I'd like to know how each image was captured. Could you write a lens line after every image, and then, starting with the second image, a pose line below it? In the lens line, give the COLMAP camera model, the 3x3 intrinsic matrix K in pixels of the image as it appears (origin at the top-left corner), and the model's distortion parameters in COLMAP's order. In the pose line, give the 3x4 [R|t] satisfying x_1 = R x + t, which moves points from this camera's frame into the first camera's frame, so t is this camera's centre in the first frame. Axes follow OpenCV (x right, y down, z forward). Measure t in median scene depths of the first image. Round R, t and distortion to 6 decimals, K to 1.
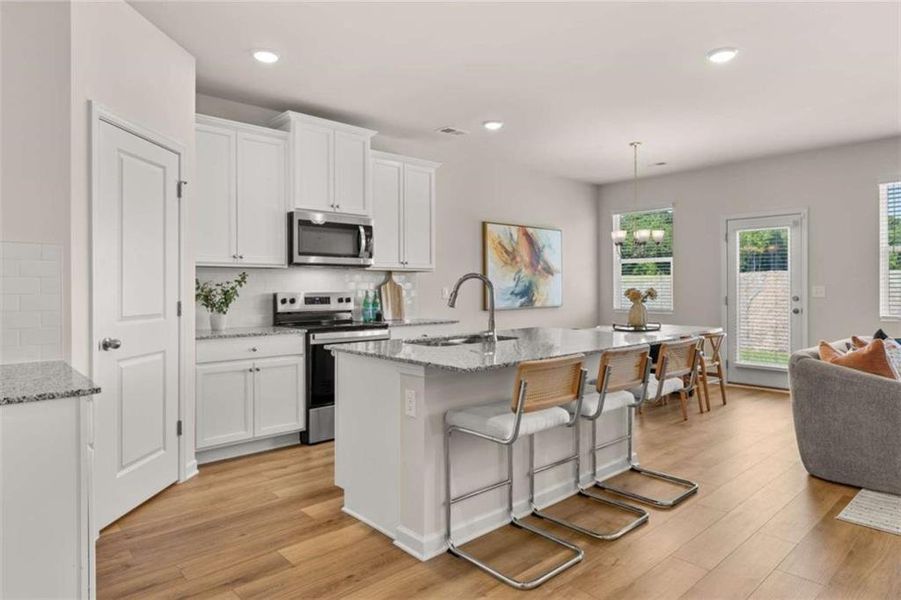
lens RADIAL K [[538.0, 0, 446.1], [0, 538.0, 286.5], [0, 0, 1]] dist [-0.003008, -0.000370]
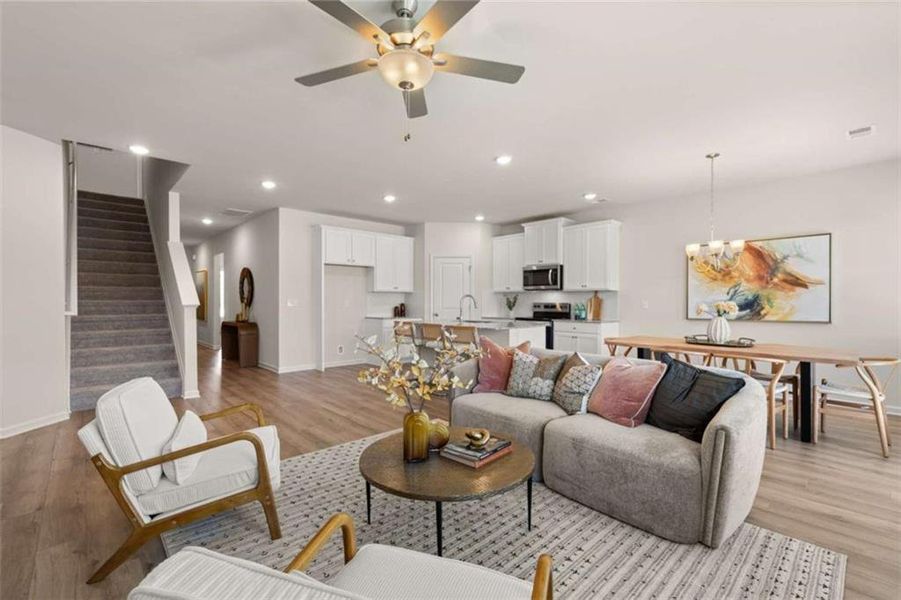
lens RADIAL K [[399.5, 0, 455.2], [0, 399.5, 305.5], [0, 0, 1]] dist [0.001740, 0.000974]
pose [[0.022638, 0.014733, -0.999635, 1.303273], [-0.000130, 0.999891, 0.014733, -0.001175], [0.999744, -0.000204, 0.022637, 0.616007]]
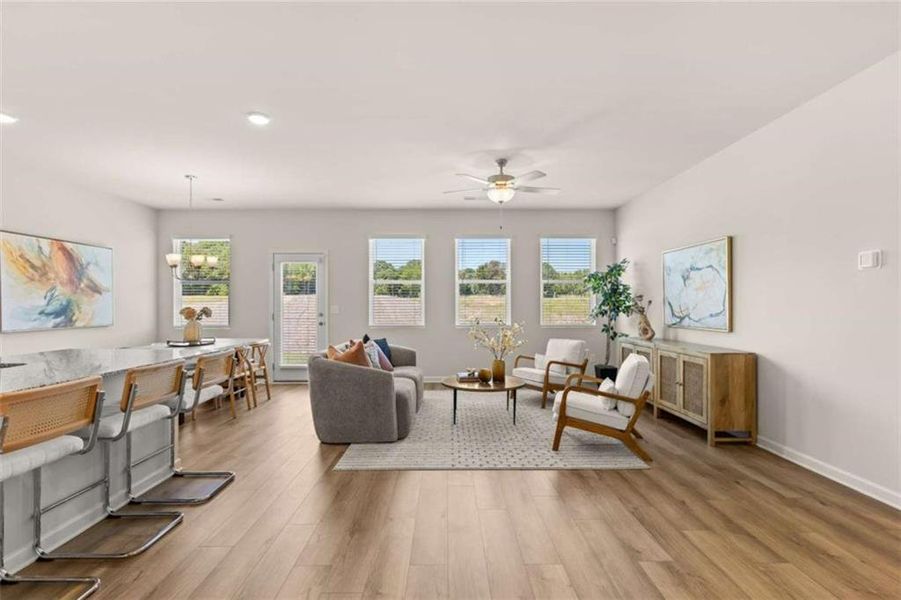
lens RADIAL K [[436.8, 0, 450.7], [0, 436.8, 305.4], [0, 0, 1]] dist [0.004723, -0.001106]
pose [[0.665599, 0.002100, 0.746307, 0.044120], [-0.001640, 0.999998, -0.001352, -0.000236], [-0.746308, -0.000324, 0.665601, 0.001518]]
